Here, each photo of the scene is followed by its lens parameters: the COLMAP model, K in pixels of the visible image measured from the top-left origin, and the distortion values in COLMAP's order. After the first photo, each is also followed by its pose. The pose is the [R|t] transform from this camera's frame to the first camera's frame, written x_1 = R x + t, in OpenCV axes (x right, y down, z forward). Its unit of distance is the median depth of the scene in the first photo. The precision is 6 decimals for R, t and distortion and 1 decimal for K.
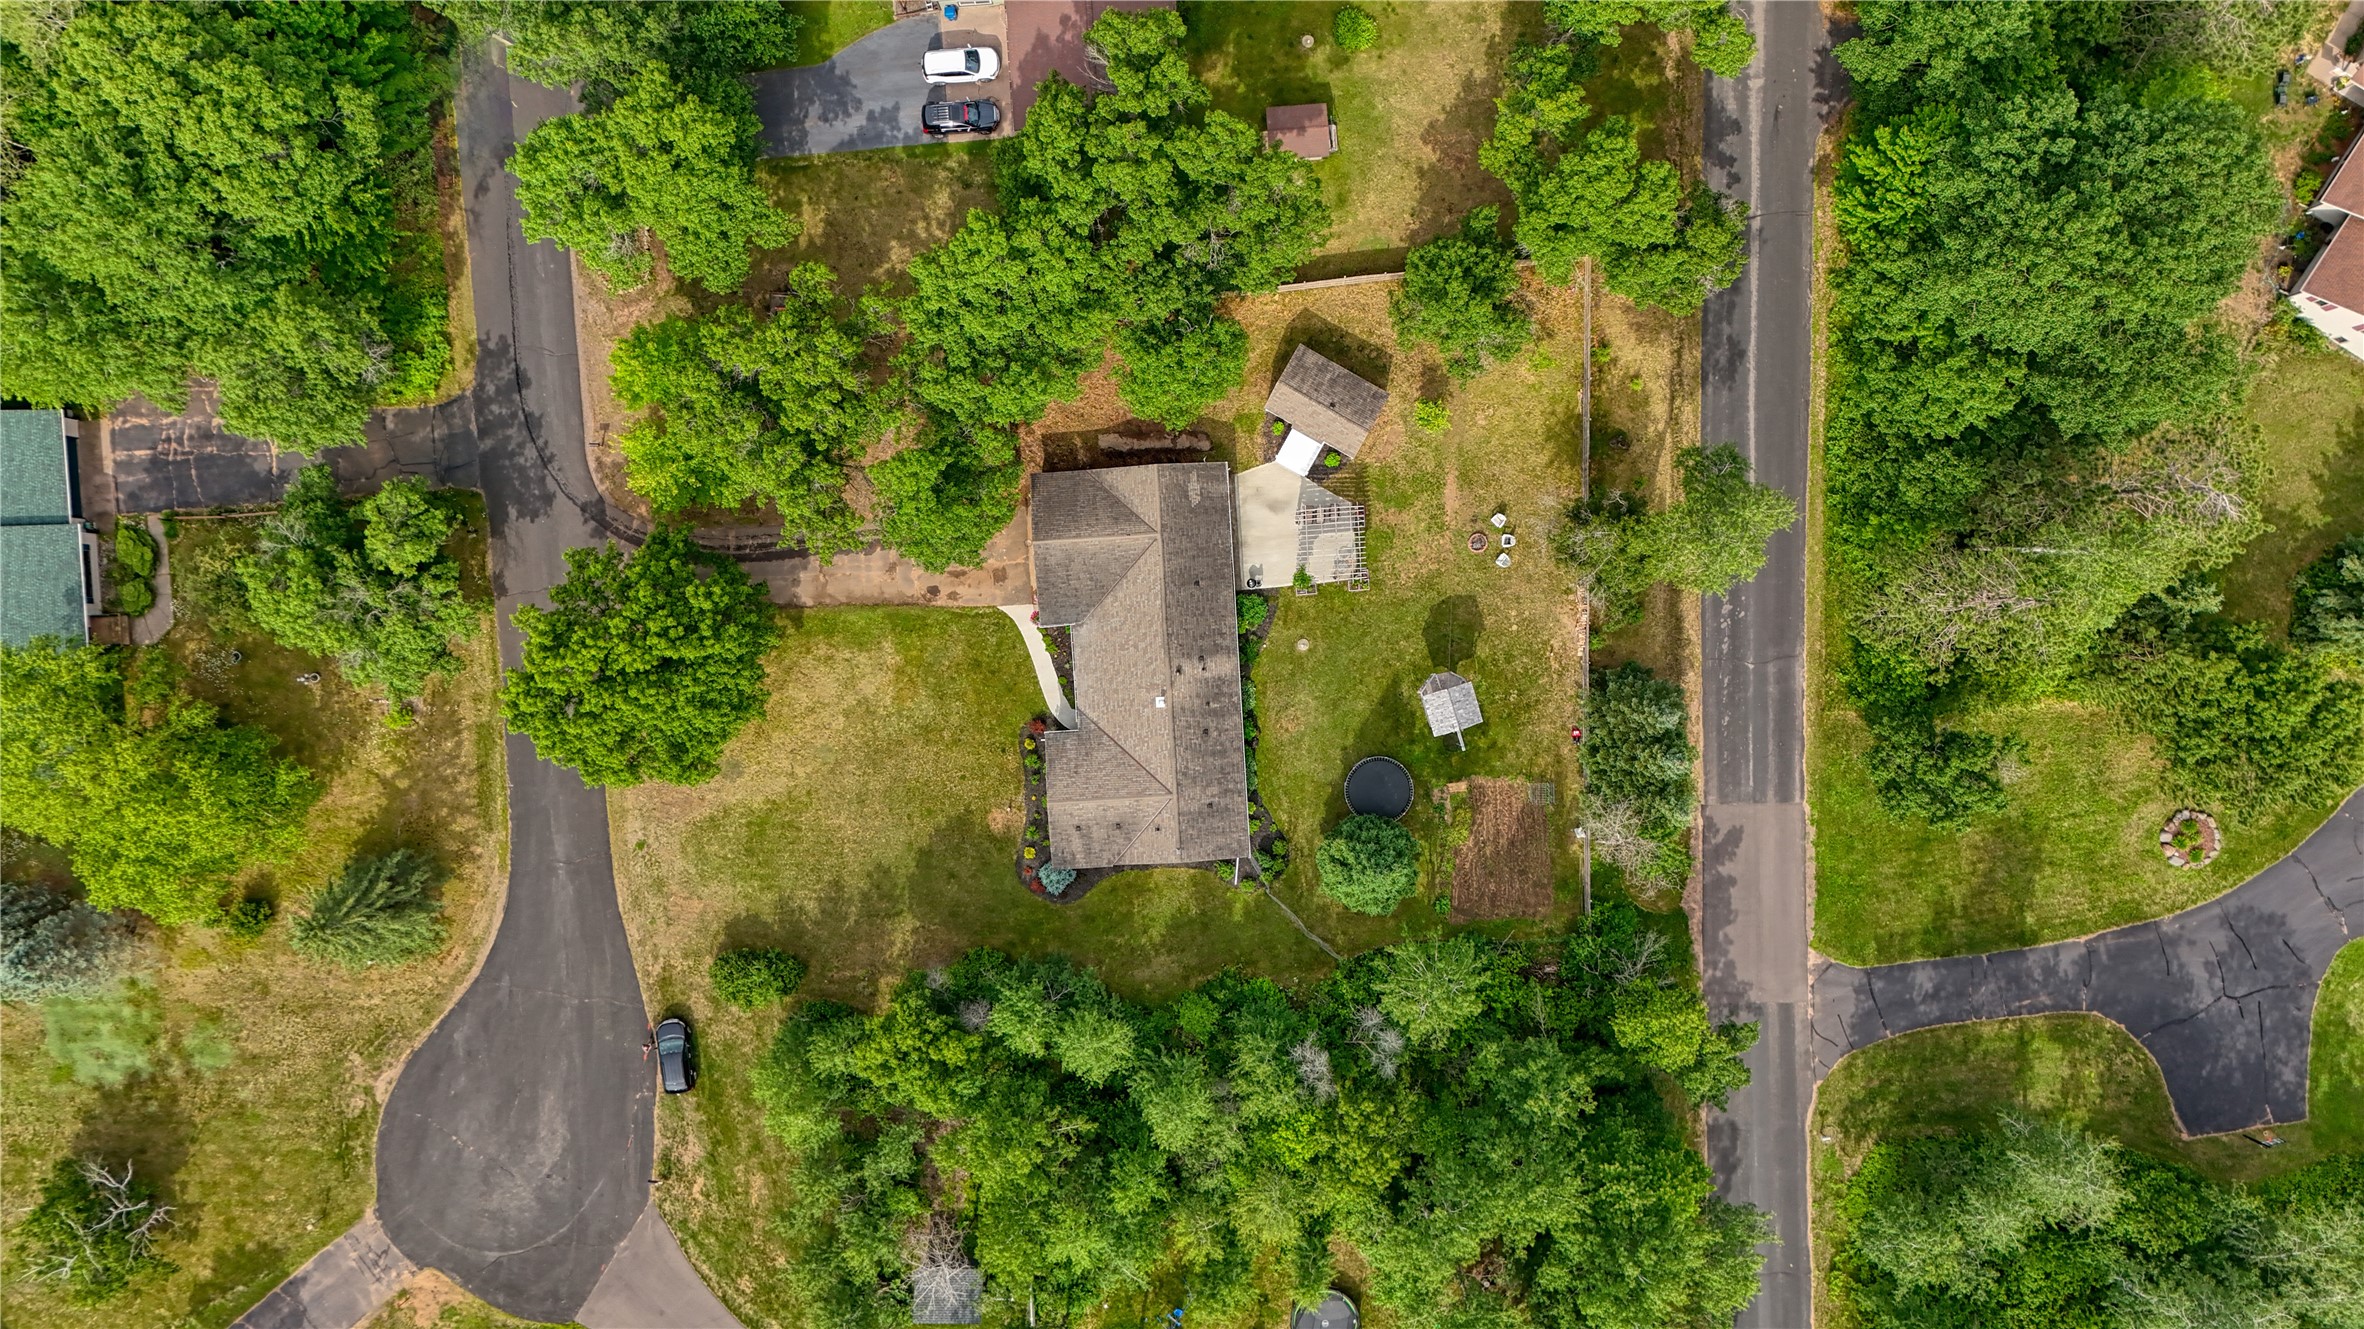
lens RADIAL K [[1737.1, 0, 1187.9], [0, 1737.1, 675.6], [0, 0, 1]] dist [0.084666, -0.100583]
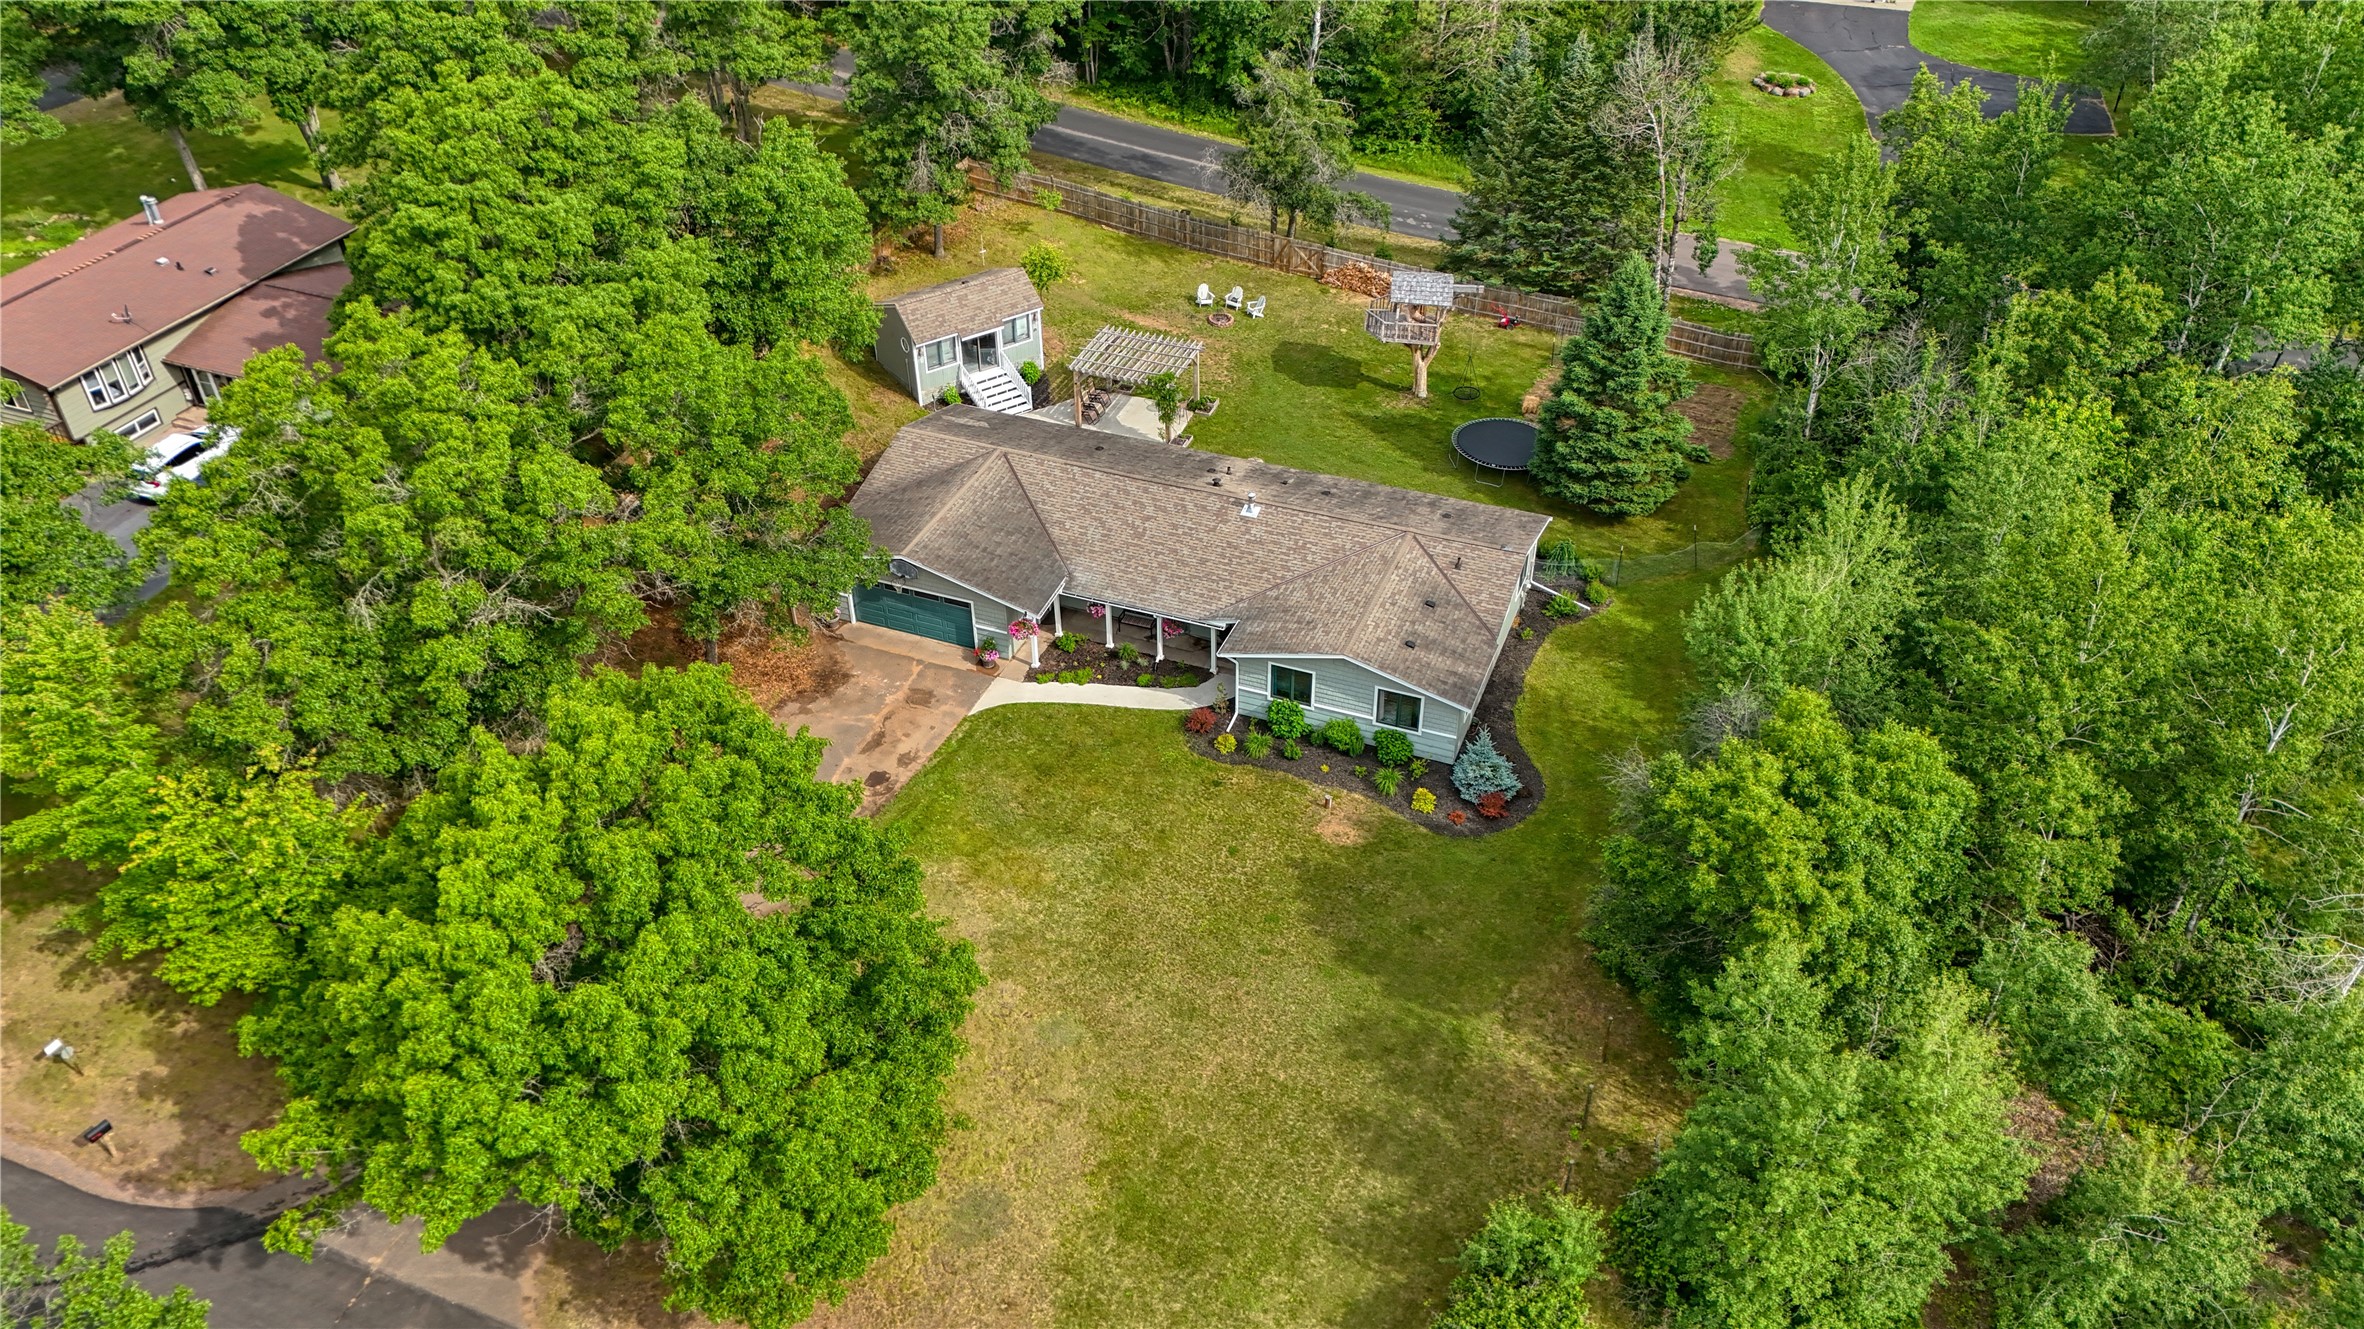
lens RADIAL K [[1737.1, 0, 1187.9], [0, 1737.1, 675.6], [0, 0, 1]] dist [0.084666, -0.100583]
pose [[0.418716, -0.537941, 0.731640, -0.477465], [0.908103, 0.243505, -0.340668, 0.206466], [0.005101, 0.807047, 0.590465, 0.687140]]
